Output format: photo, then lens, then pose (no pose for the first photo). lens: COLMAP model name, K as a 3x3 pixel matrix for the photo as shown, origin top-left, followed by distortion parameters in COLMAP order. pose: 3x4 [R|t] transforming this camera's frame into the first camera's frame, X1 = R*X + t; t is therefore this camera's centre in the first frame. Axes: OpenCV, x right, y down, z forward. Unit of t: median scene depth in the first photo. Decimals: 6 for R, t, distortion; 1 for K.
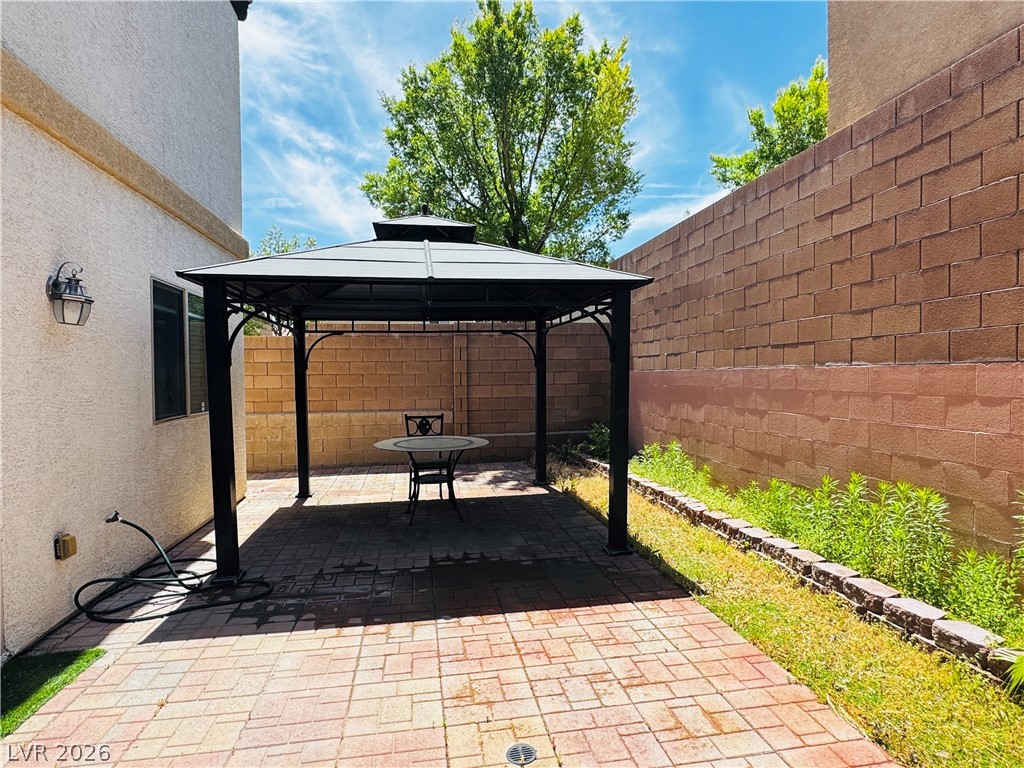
lens RADIAL K [[573.3, 0, 512.5], [0, 573.3, 384.6], [0, 0, 1]] dist [-0.001880, 0.000268]
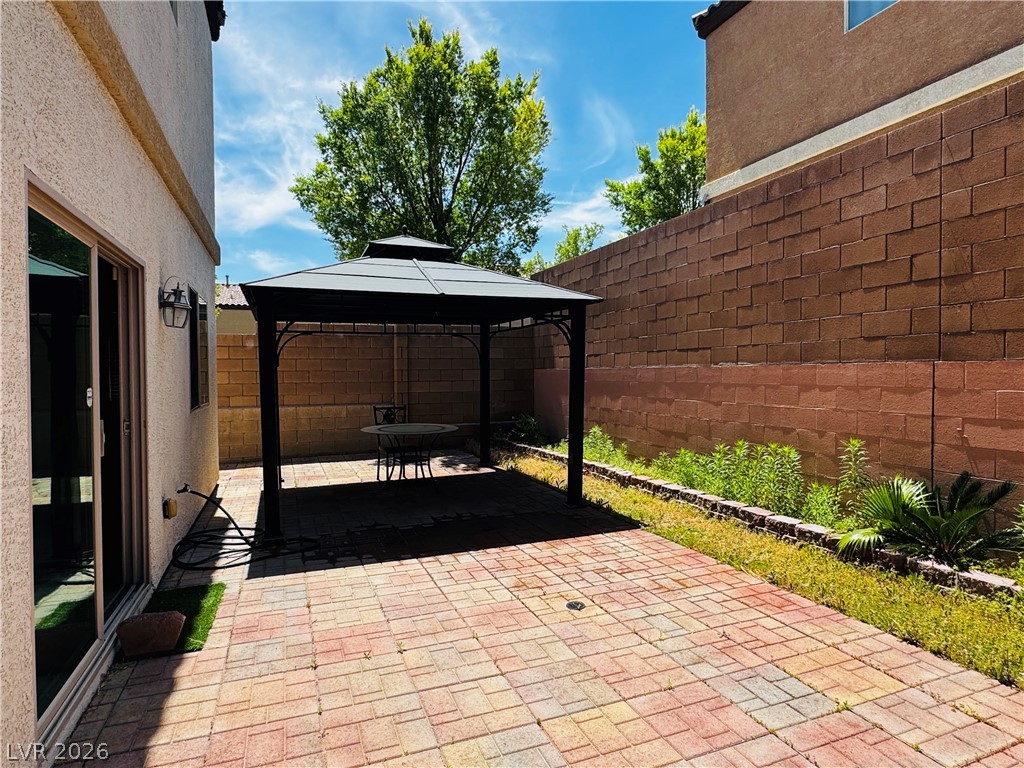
lens RADIAL K [[573.3, 0, 508.8], [0, 573.3, 382.9], [0, 0, 1]] dist [-0.001880, 0.000268]
pose [[0.979004, -0.000056, 0.203843, -0.251717], [0.000256, 1.000000, -0.000957, 0.012339], [-0.203843, 0.000989, 0.979003, -0.271185]]
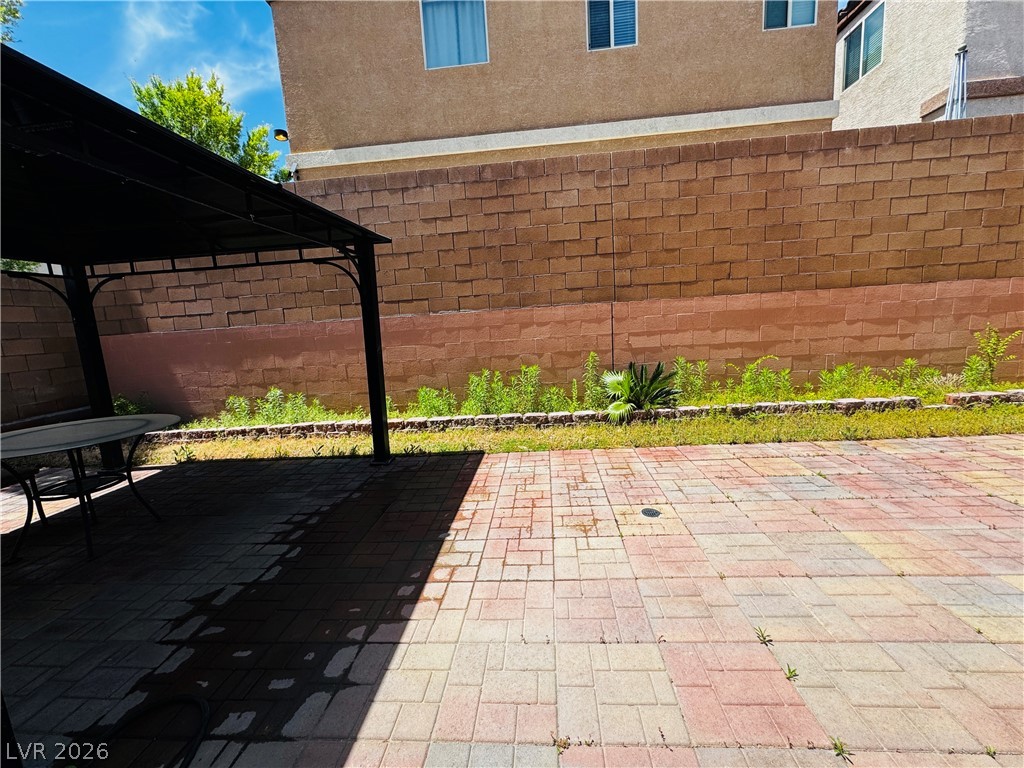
lens RADIAL K [[408.8, 0, 511.3], [0, 408.8, 382.9], [0, 0, 1]] dist [-0.001706, -0.001373]
pose [[0.245791, -0.144853, 0.958439, -0.623248], [0.075287, 0.988637, 0.130110, 0.031087], [-0.966395, 0.040178, 0.253903, 0.548889]]
